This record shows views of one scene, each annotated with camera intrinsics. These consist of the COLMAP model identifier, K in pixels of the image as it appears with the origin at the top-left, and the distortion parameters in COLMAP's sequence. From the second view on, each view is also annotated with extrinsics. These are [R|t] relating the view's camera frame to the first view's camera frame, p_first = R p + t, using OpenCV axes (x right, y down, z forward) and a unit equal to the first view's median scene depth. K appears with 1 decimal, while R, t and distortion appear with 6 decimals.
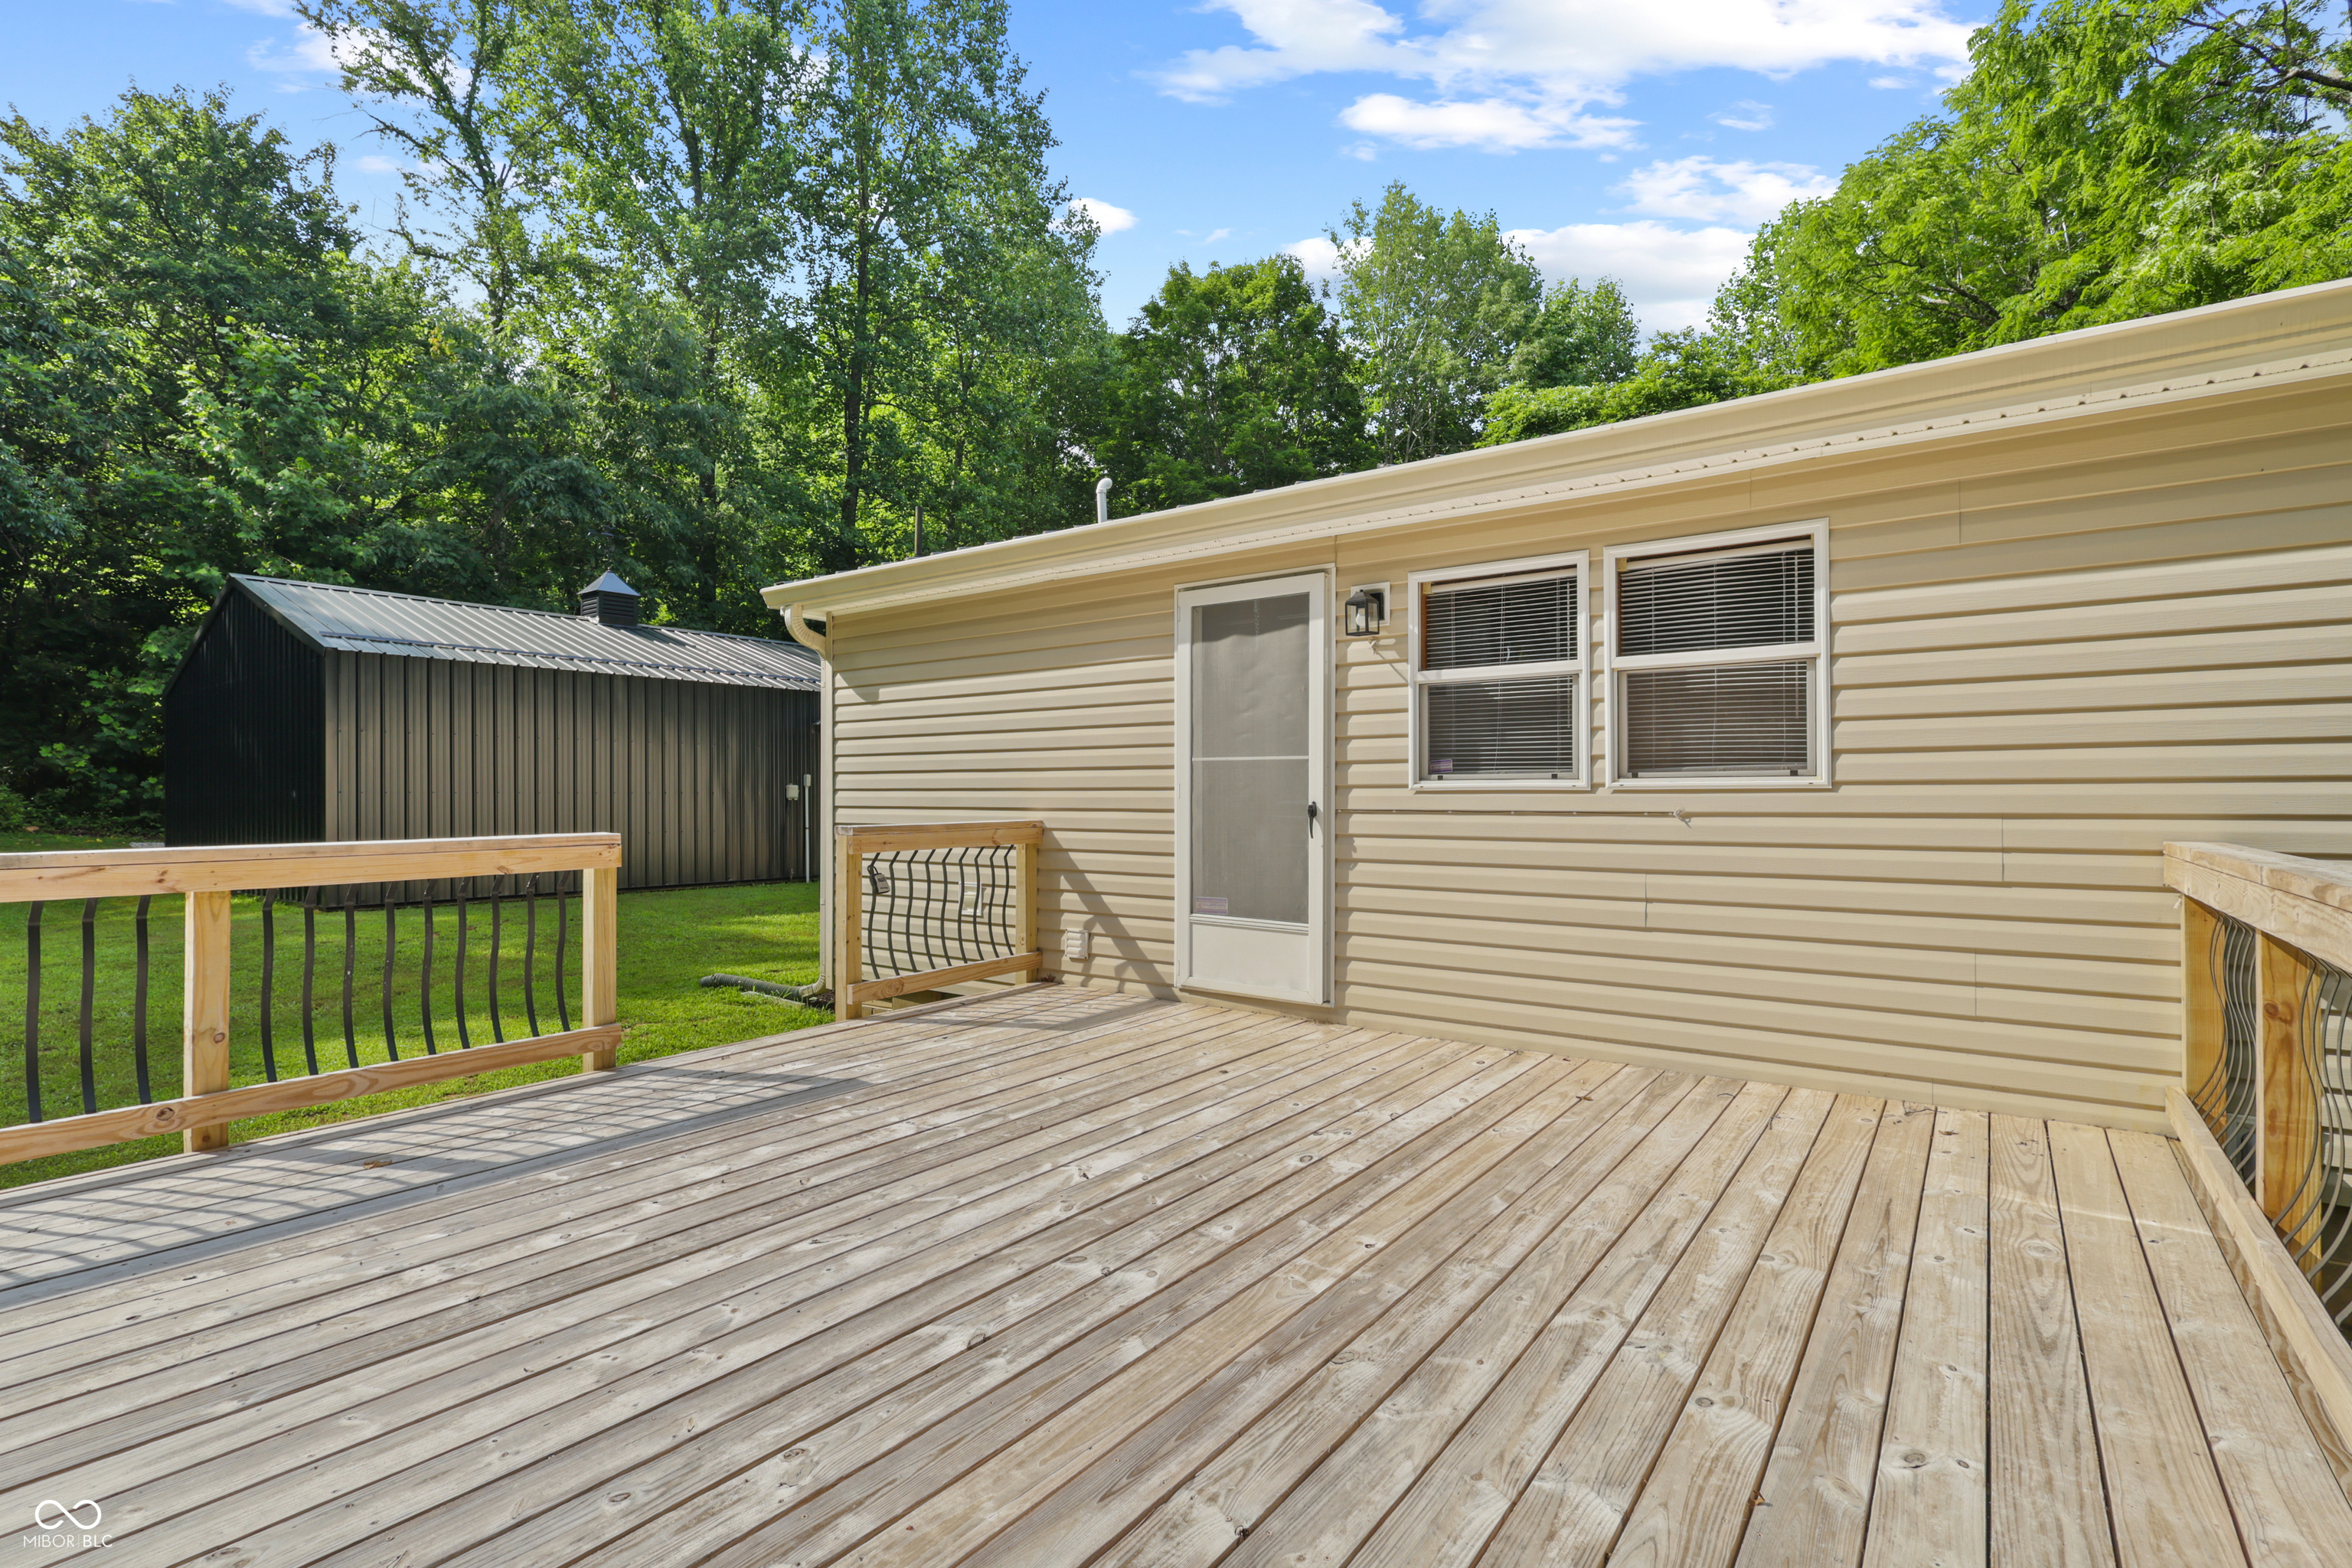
lens RADIAL K [[1102.9, 0, 1169.9], [0, 1102.9, 794.9], [0, 0, 1]] dist [-0.004613, 0.000214]
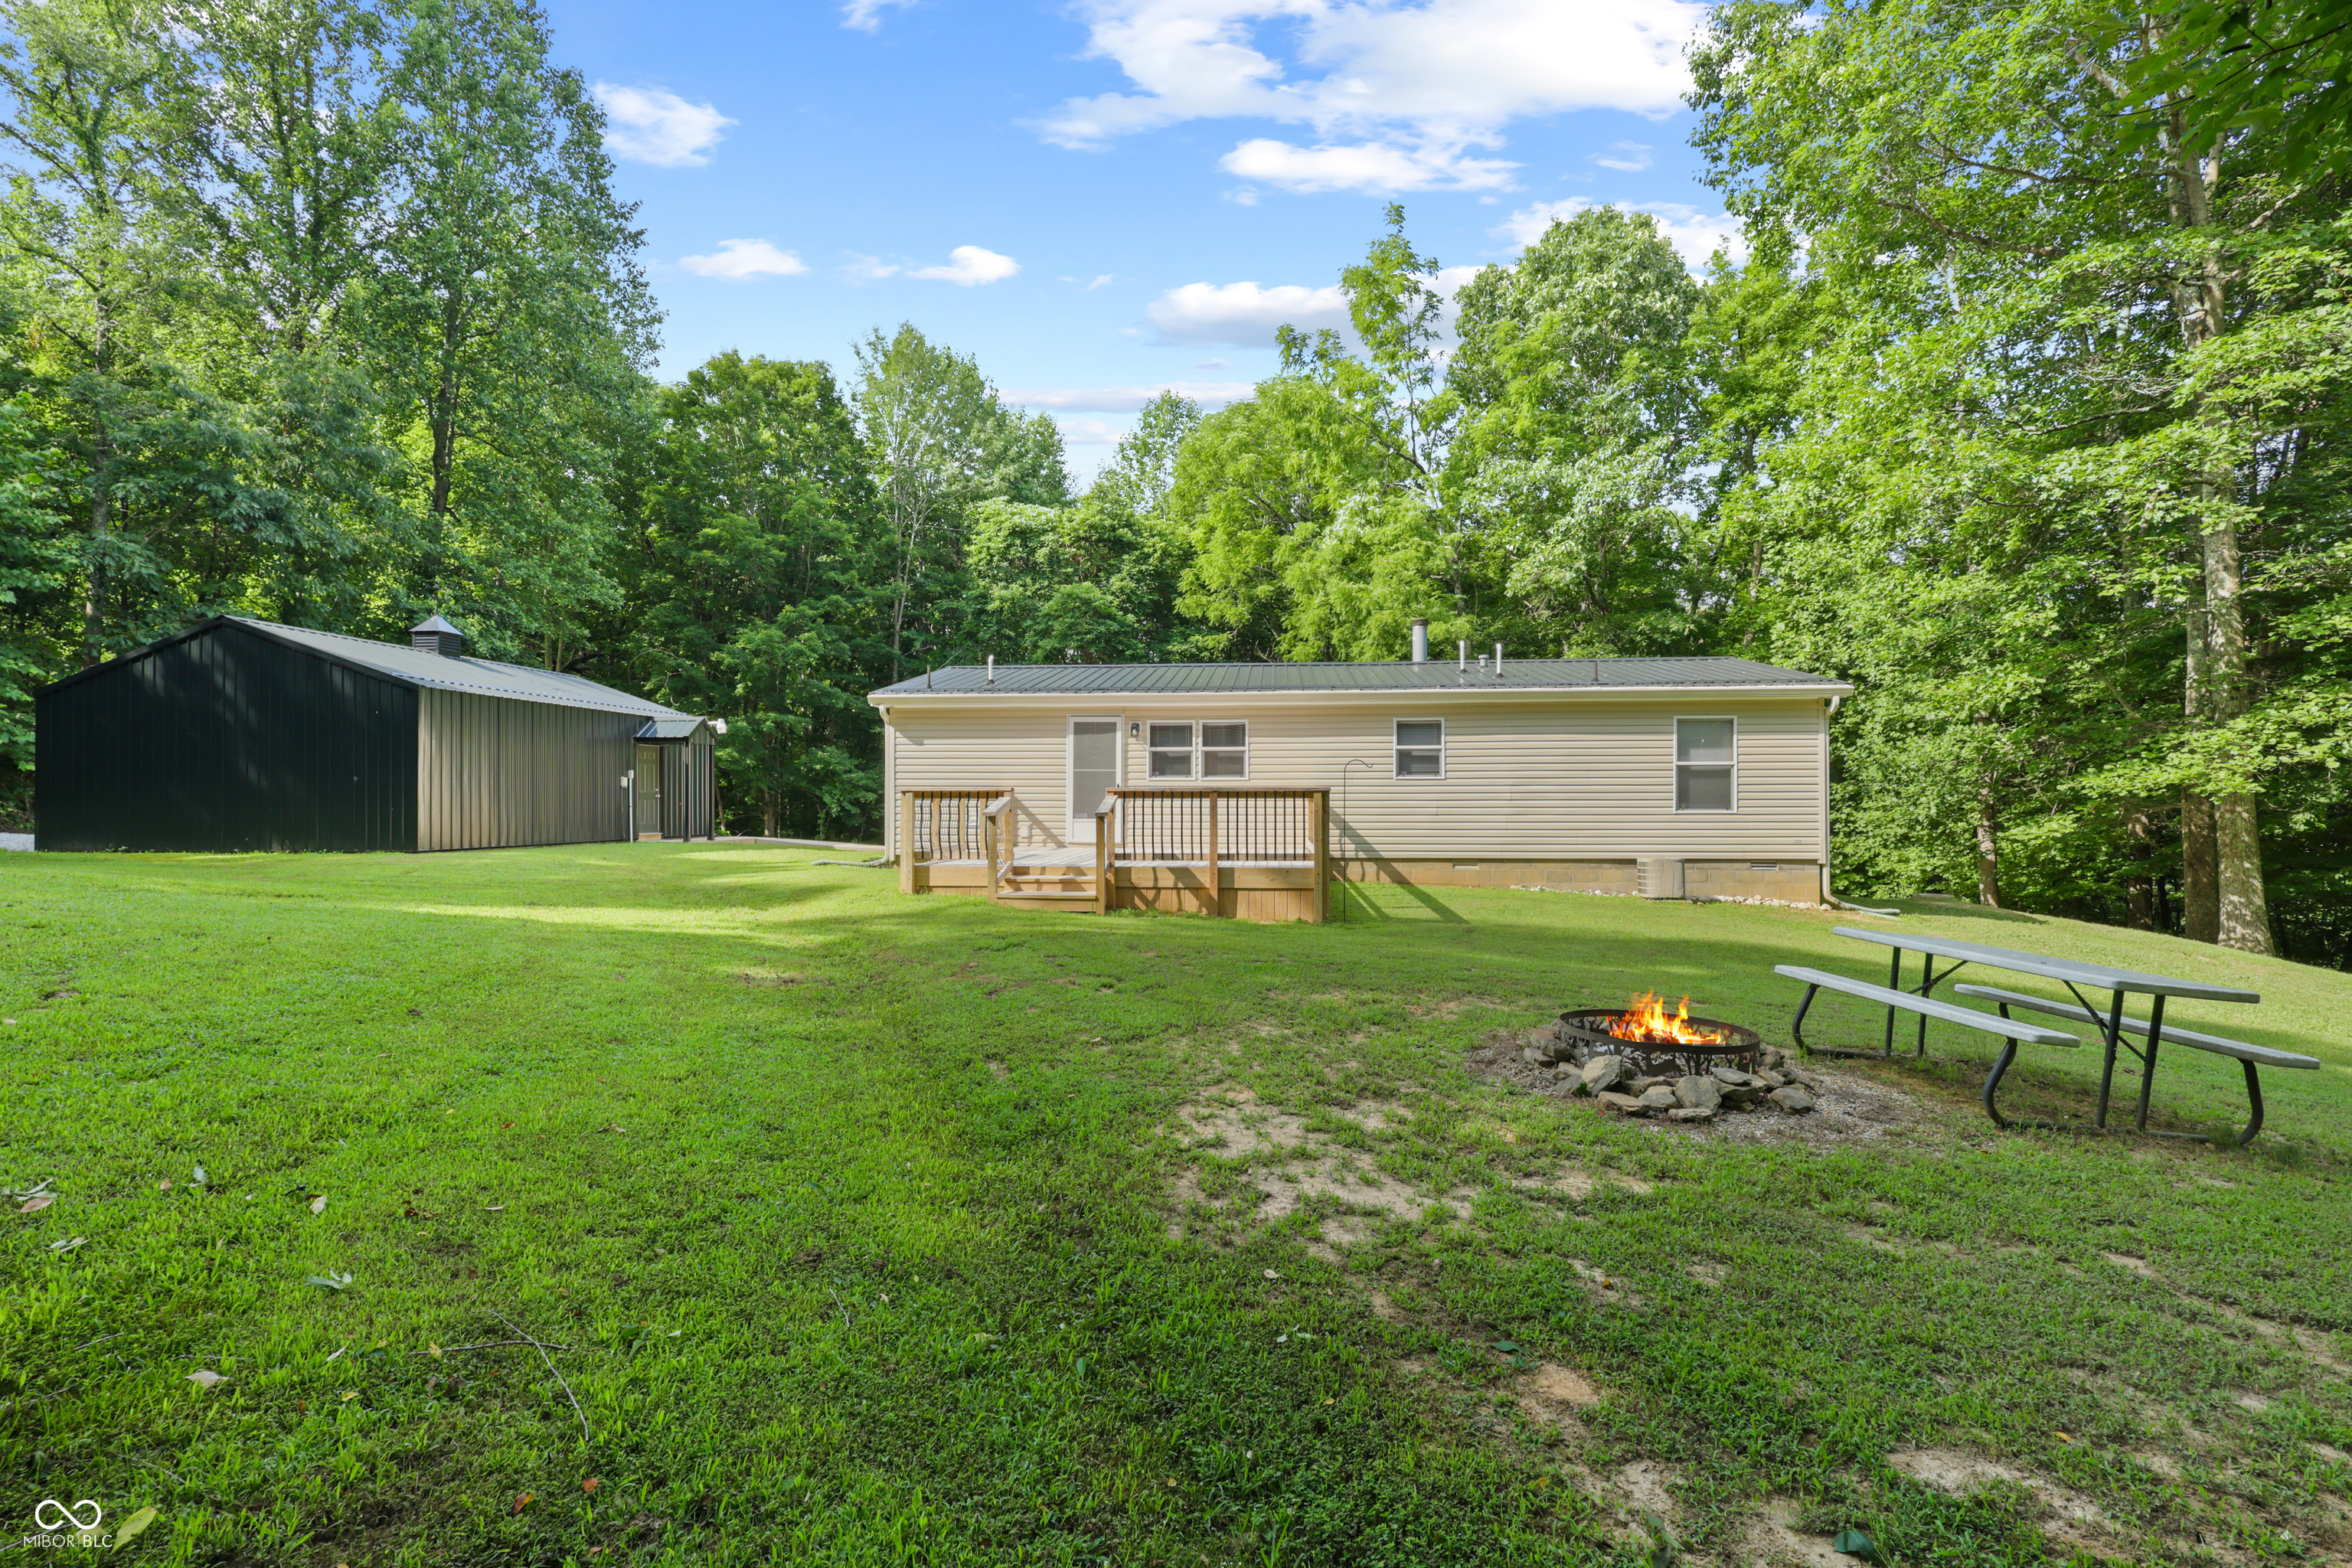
lens RADIAL K [[1102.9, 0, 1153.5], [0, 1102.9, 774.8], [0, 0, 1]] dist [-0.004613, 0.000214]
pose [[0.861468, 0.013789, 0.507625, -0.275909], [-0.003284, 0.999762, -0.021584, 0.009795], [-0.507801, 0.016927, 0.861308, -0.365667]]
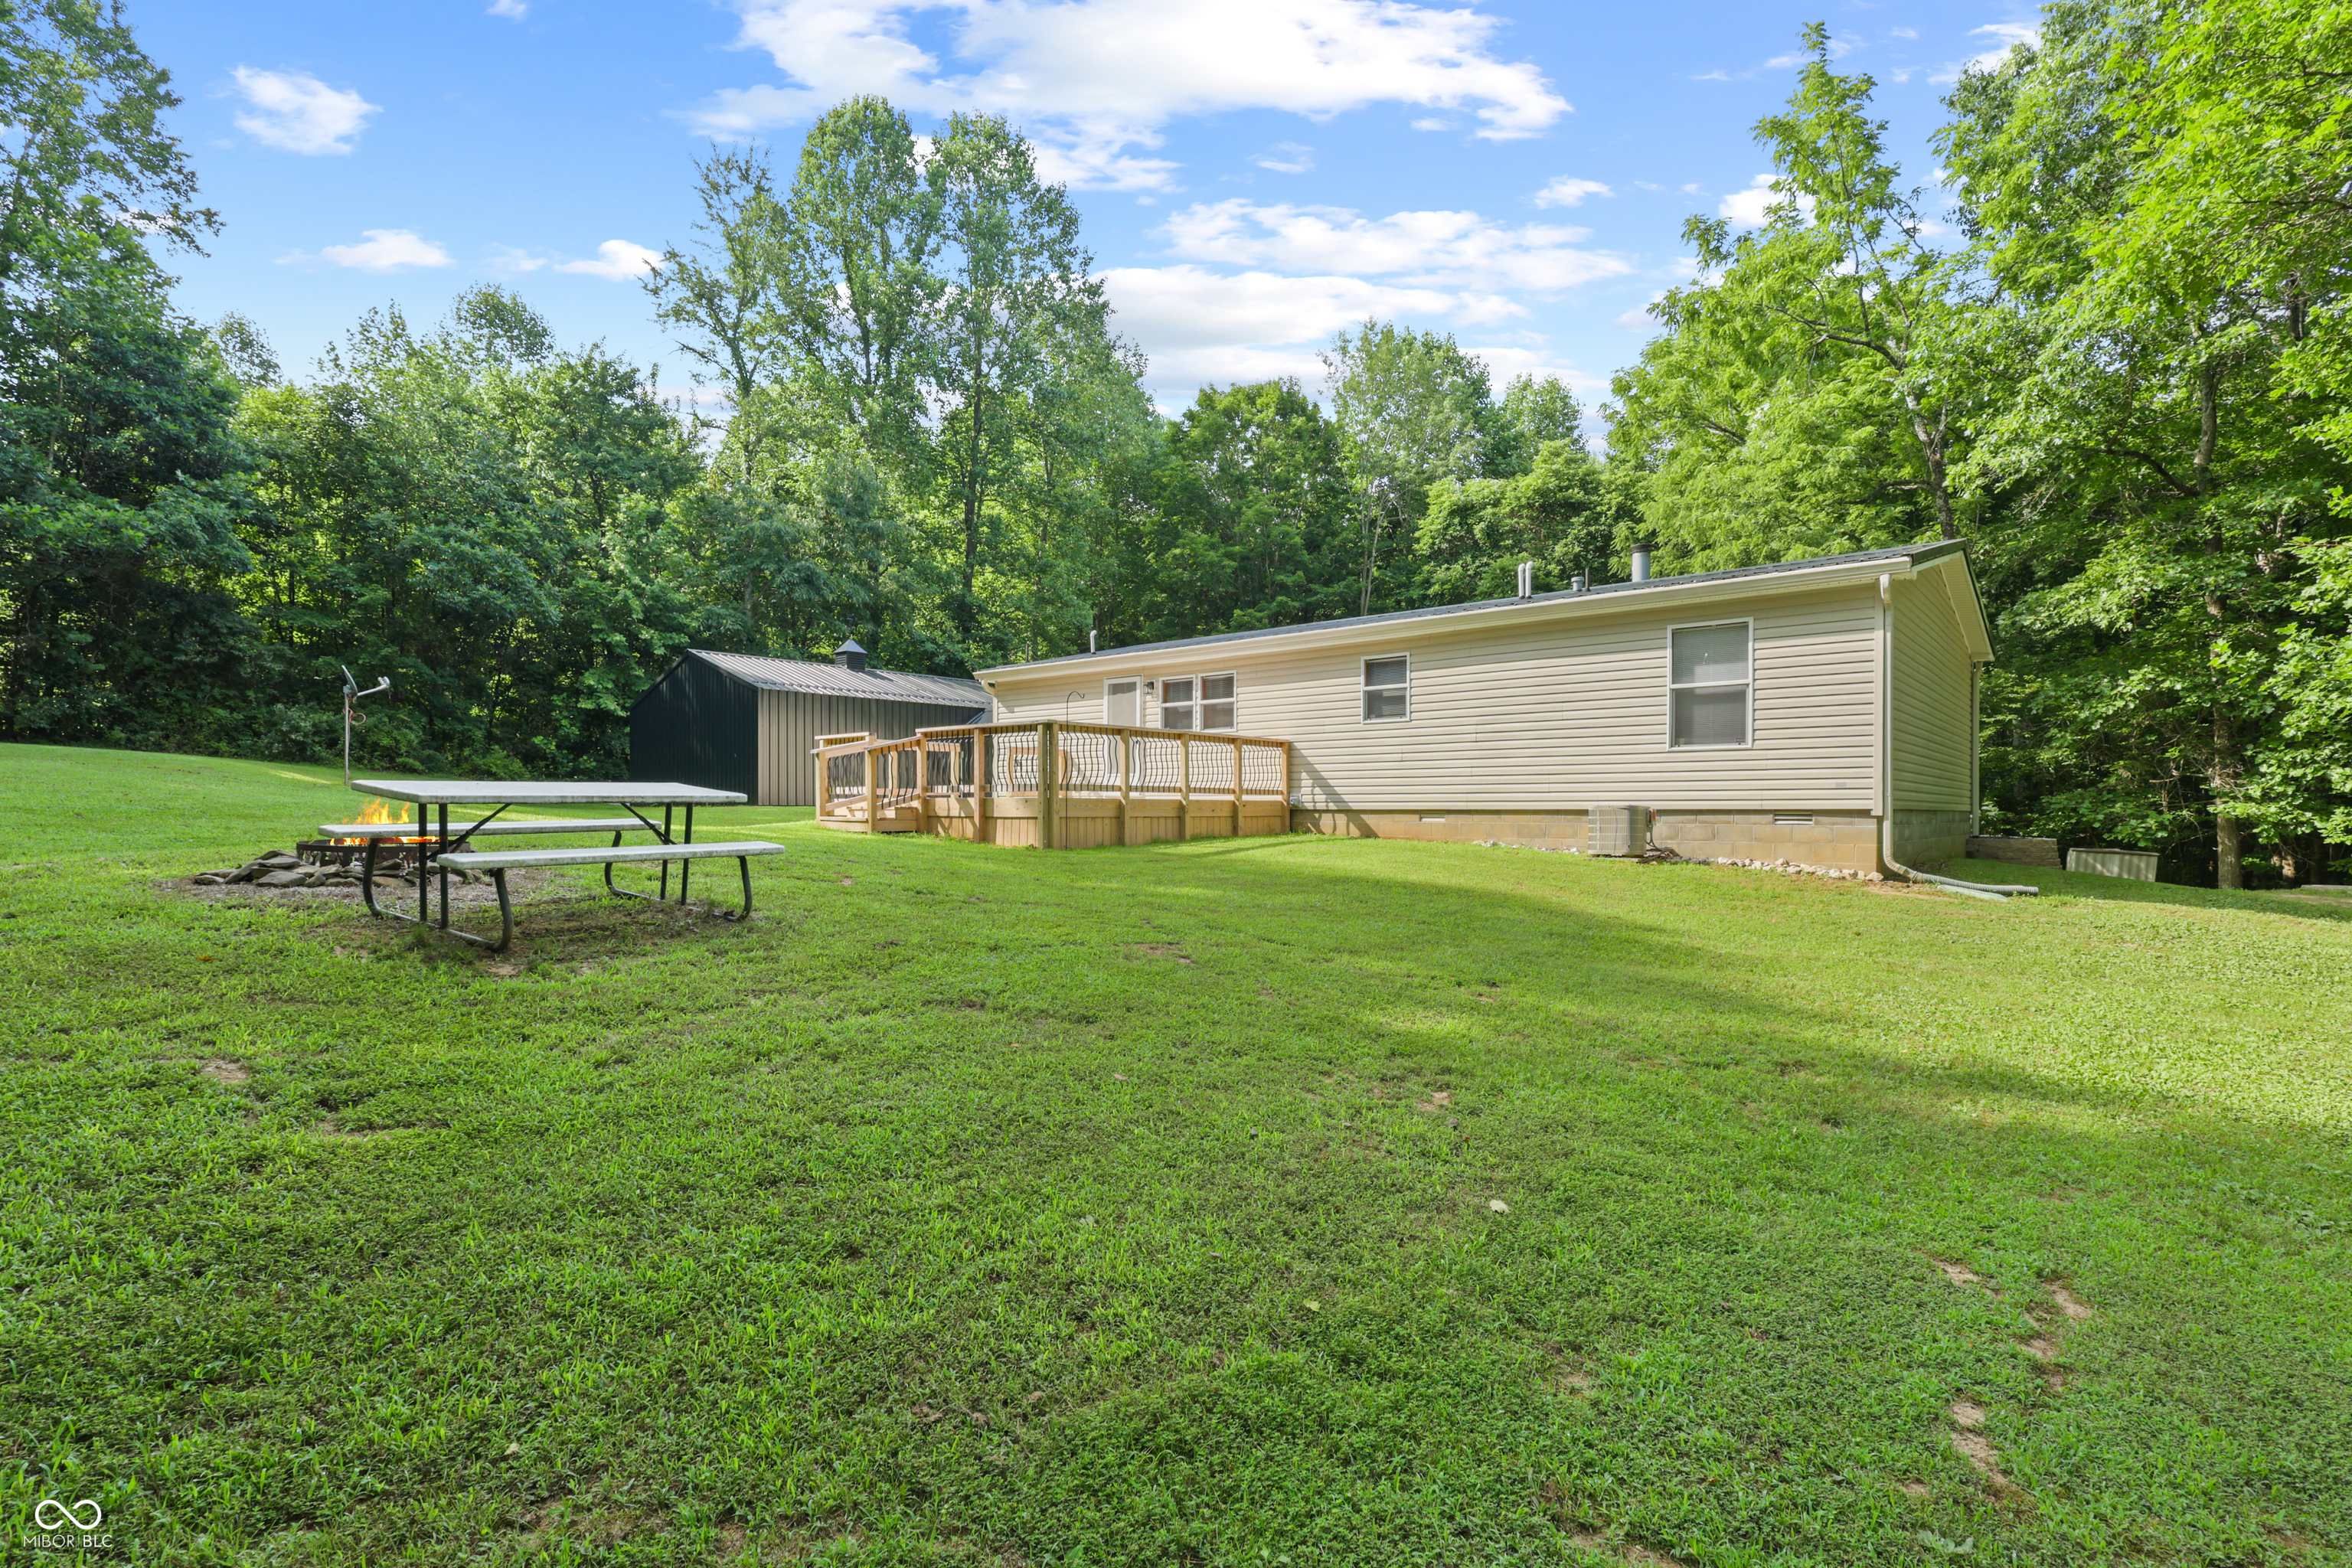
lens RADIAL K [[1102.9, 0, 1164.6], [0, 1102.9, 807.9], [0, 0, 1]] dist [-0.004613, 0.000214]
pose [[0.996736, 0.005065, -0.080577, 0.093262], [-0.004840, 0.999984, 0.002980, 0.040300], [0.080590, -0.002581, 0.996744, -0.474322]]
